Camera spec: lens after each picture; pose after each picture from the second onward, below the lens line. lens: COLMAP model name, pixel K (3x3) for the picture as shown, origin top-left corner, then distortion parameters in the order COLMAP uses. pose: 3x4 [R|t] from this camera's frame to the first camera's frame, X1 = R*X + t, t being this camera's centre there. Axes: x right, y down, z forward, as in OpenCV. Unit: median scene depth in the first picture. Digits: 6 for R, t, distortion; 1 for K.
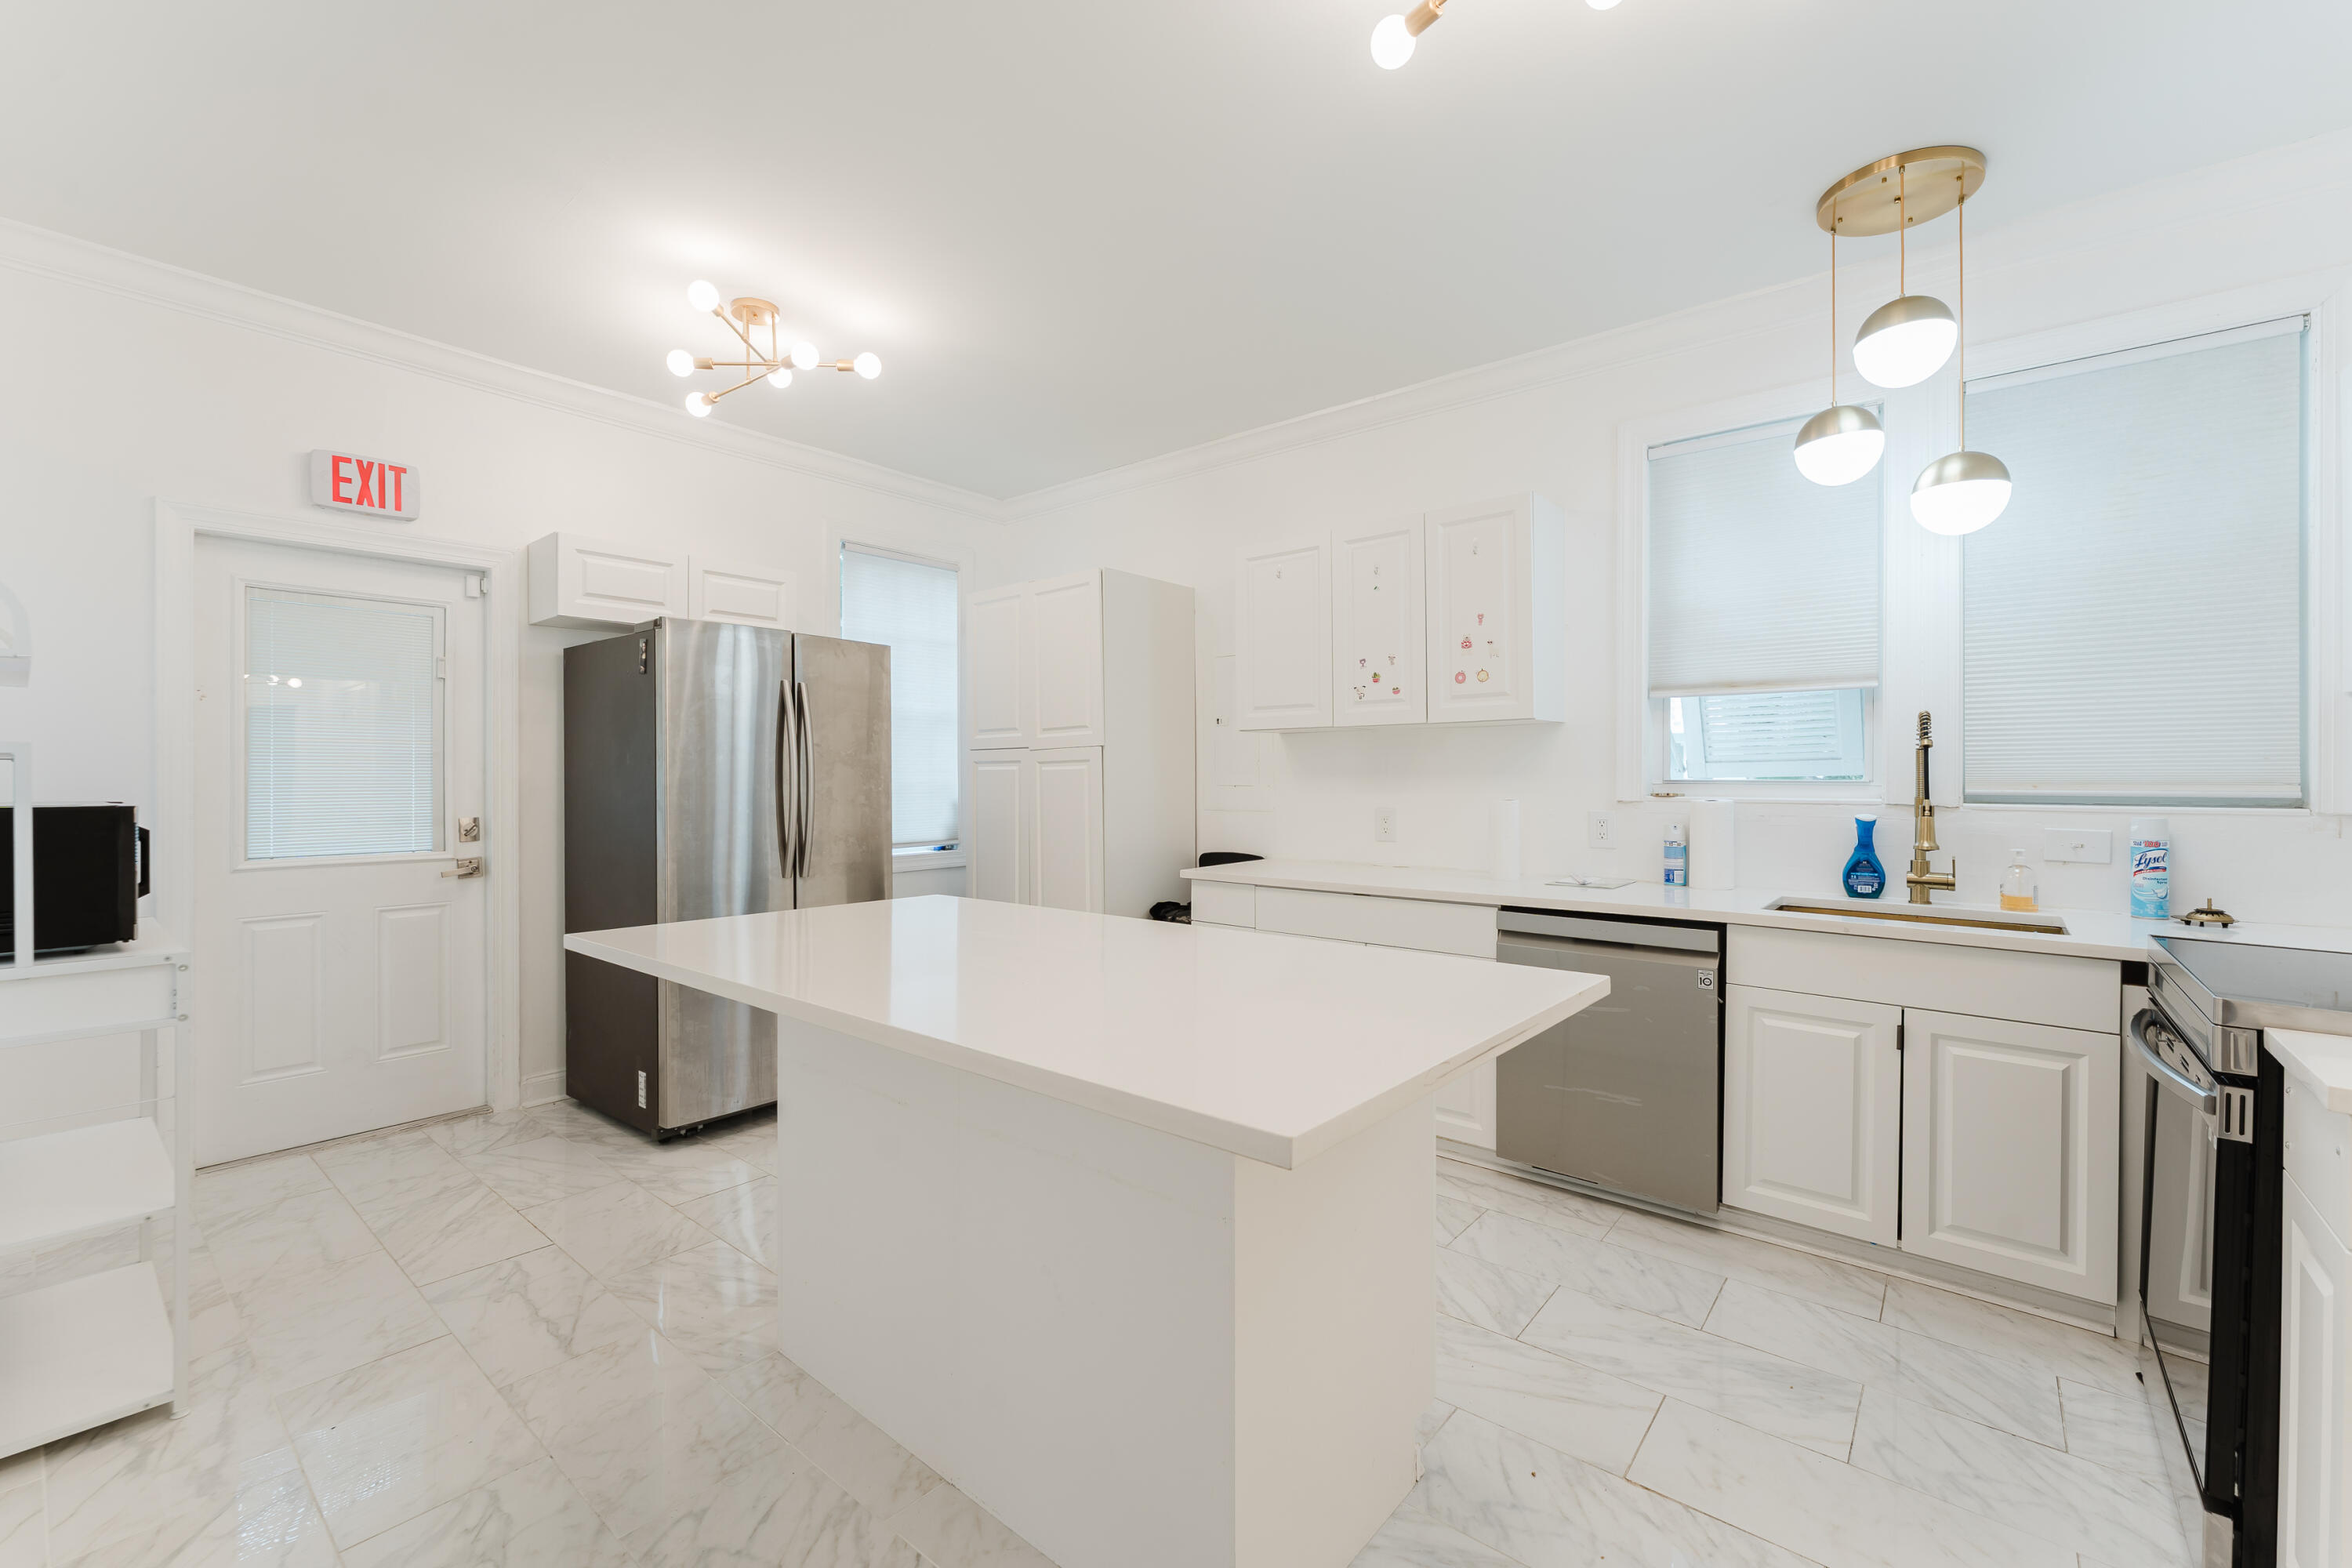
lens RADIAL K [[945.3, 0, 1157.2], [0, 945.3, 777.6], [0, 0, 1]] dist [0.000594, 0.000052]
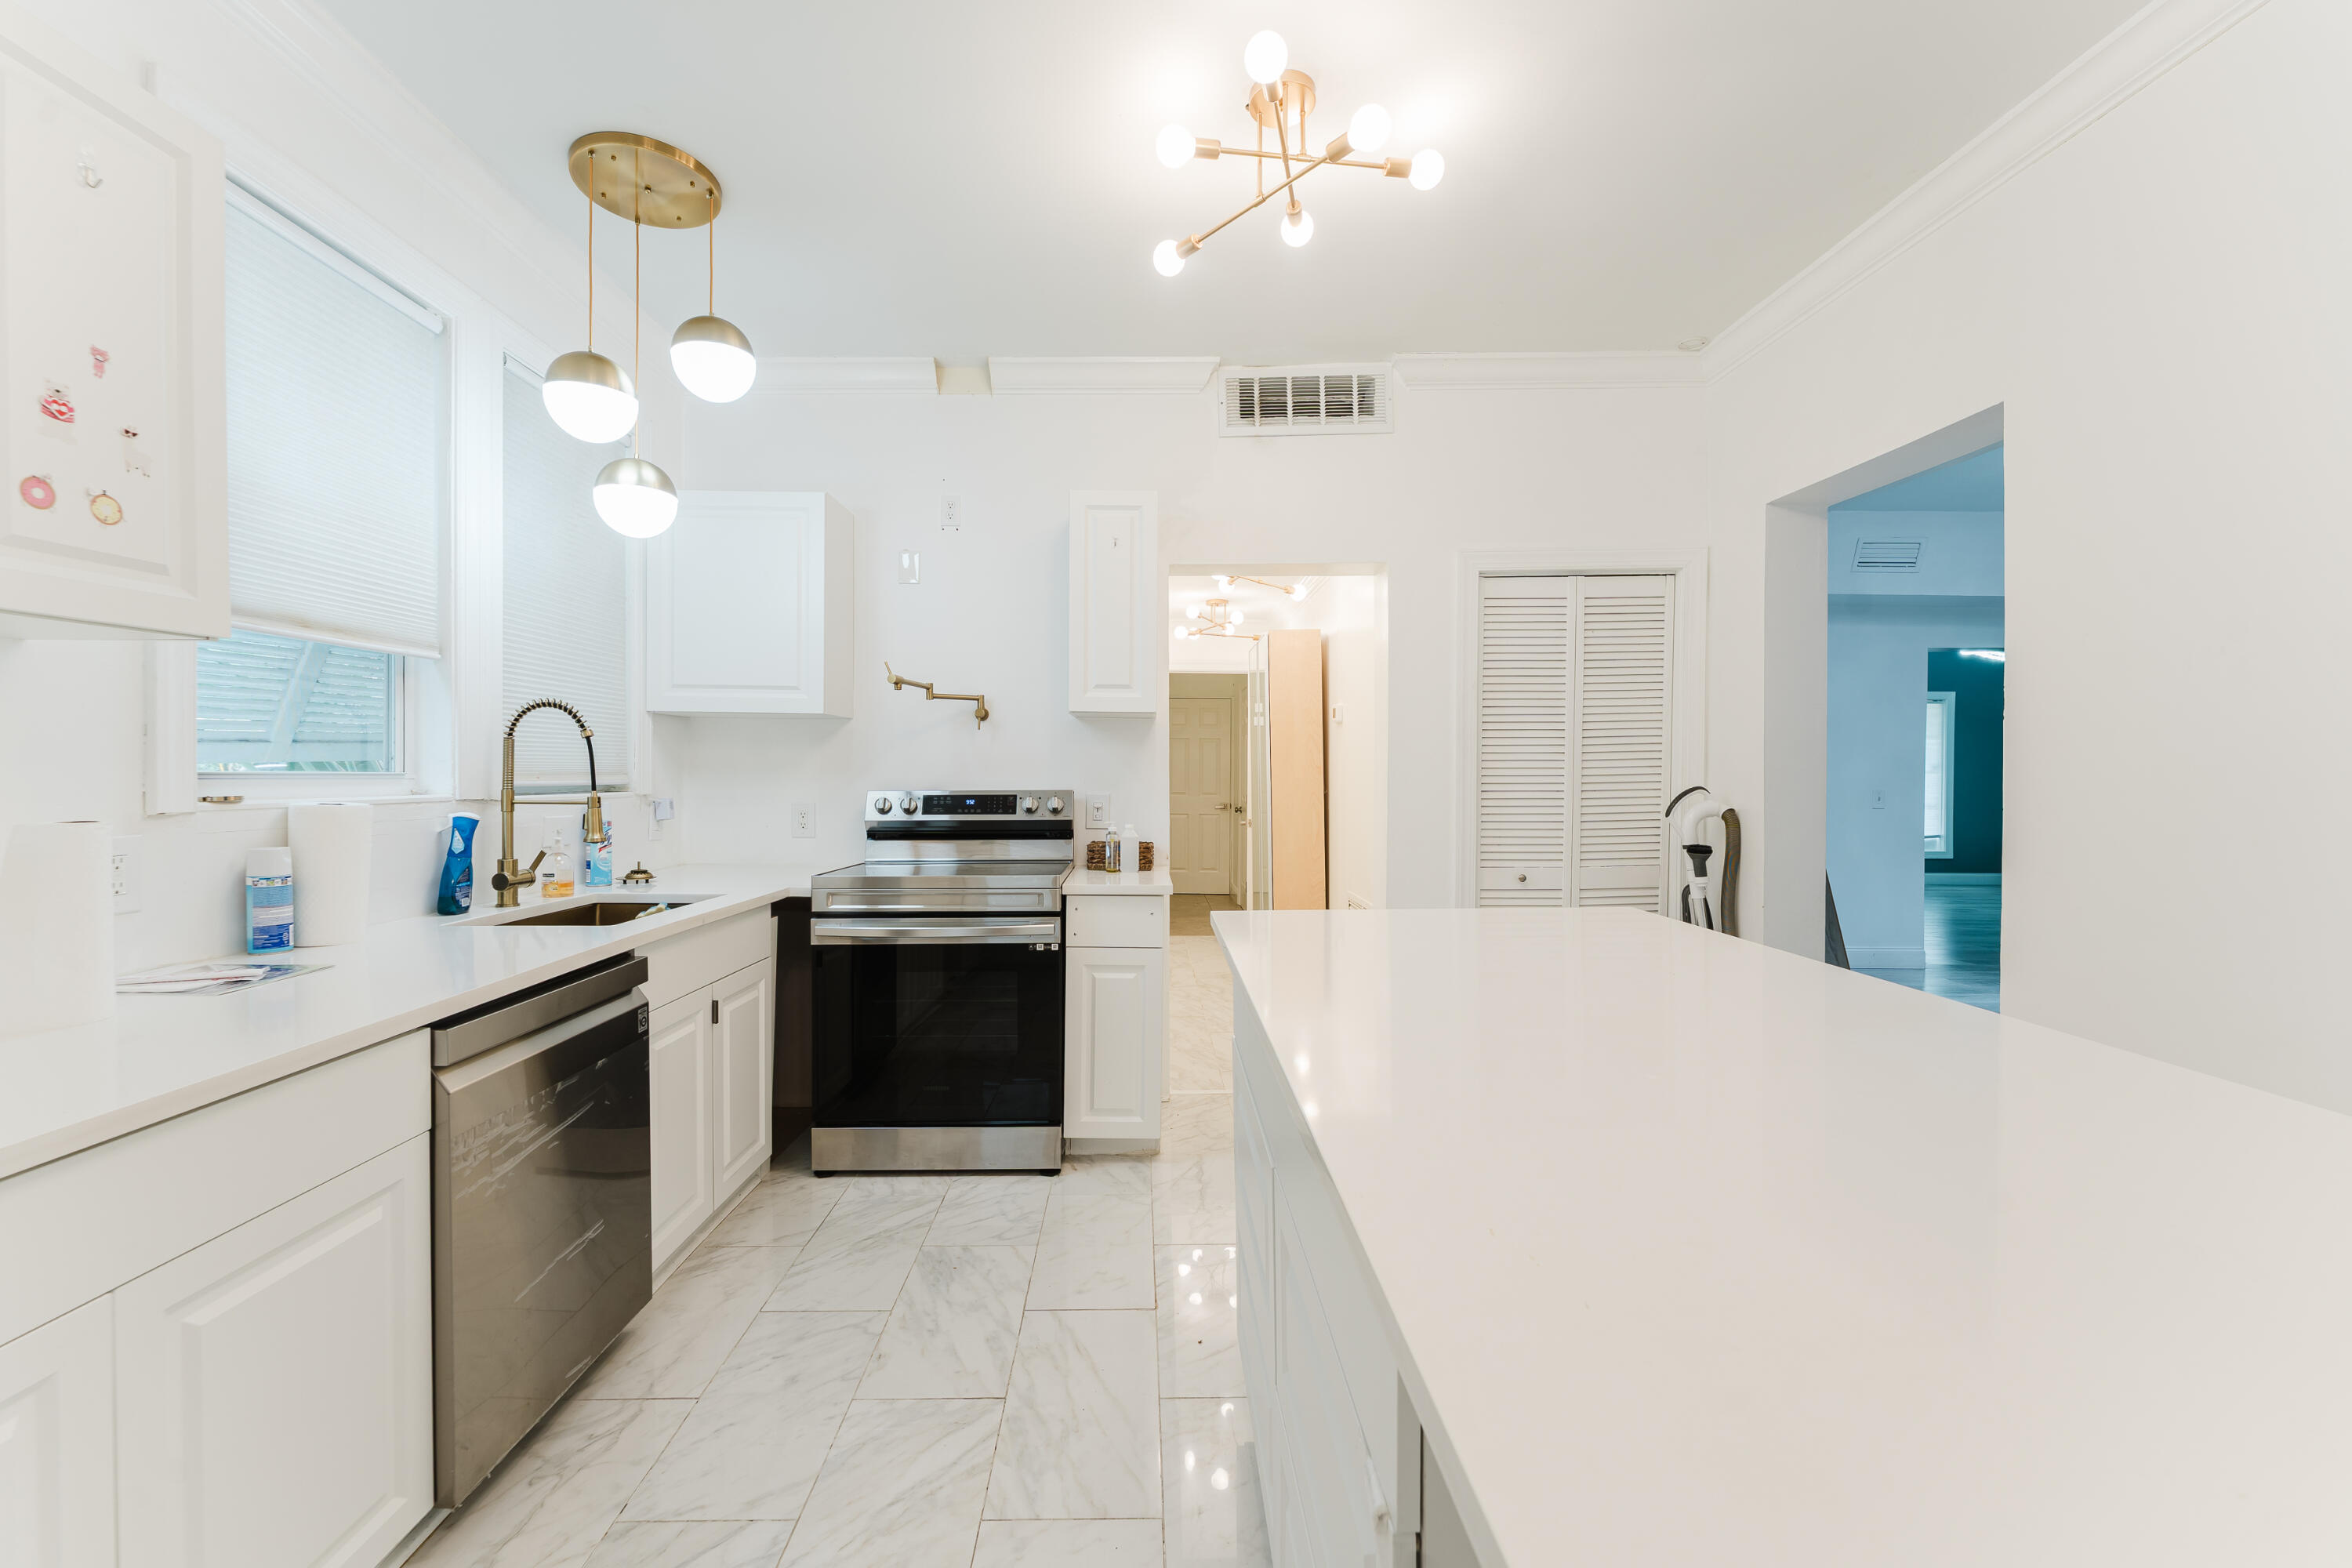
lens RADIAL K [[945.3, 0, 1157.2], [0, 945.3, 777.6], [0, 0, 1]] dist [0.000594, 0.000052]
pose [[-0.659615, -0.009024, 0.751549, -0.315356], [-0.006491, 0.999959, 0.006310, -0.001442], [-0.751575, -0.000716, -0.659647, 1.212797]]
